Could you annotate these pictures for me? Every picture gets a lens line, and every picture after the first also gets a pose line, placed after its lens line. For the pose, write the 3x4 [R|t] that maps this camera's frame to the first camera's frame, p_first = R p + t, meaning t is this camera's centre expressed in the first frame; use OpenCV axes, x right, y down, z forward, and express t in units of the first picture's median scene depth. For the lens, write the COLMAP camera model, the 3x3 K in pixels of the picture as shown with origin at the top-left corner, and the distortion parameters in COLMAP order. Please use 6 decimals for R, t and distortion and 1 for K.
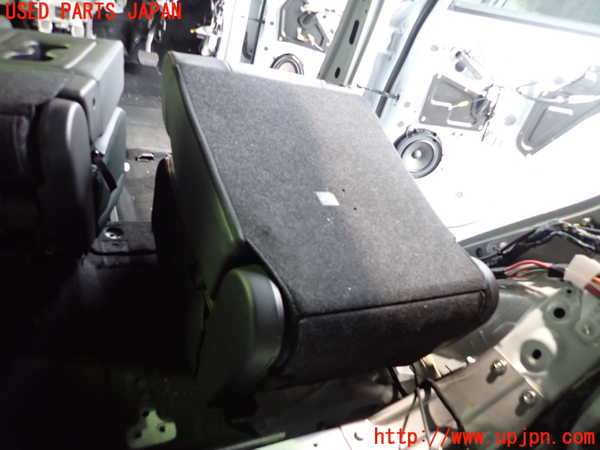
lens RADIAL K [[429.3, 0, 297.7], [0, 429.3, 223.7], [0, 0, 1]] dist [-0.002194, -0.005038]
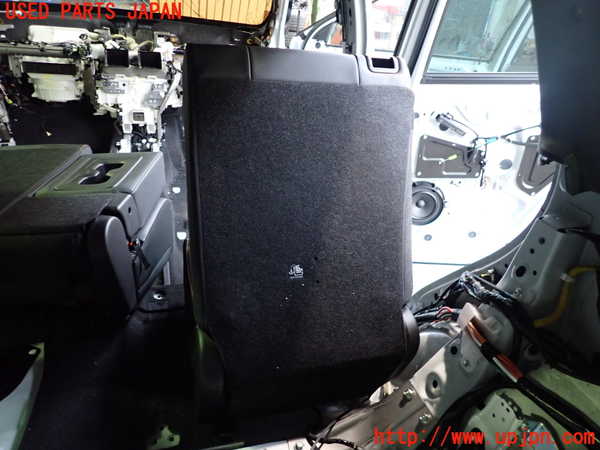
lens RADIAL K [[429.3, 0, 297.7], [0, 429.3, 223.7], [0, 0, 1]] dist [-0.002194, -0.005038]
pose [[0.972123, -0.086383, -0.217979, 0.246789], [0.069048, 0.993905, -0.085942, -0.043830], [0.224074, 0.068495, 0.972162, -0.182127]]
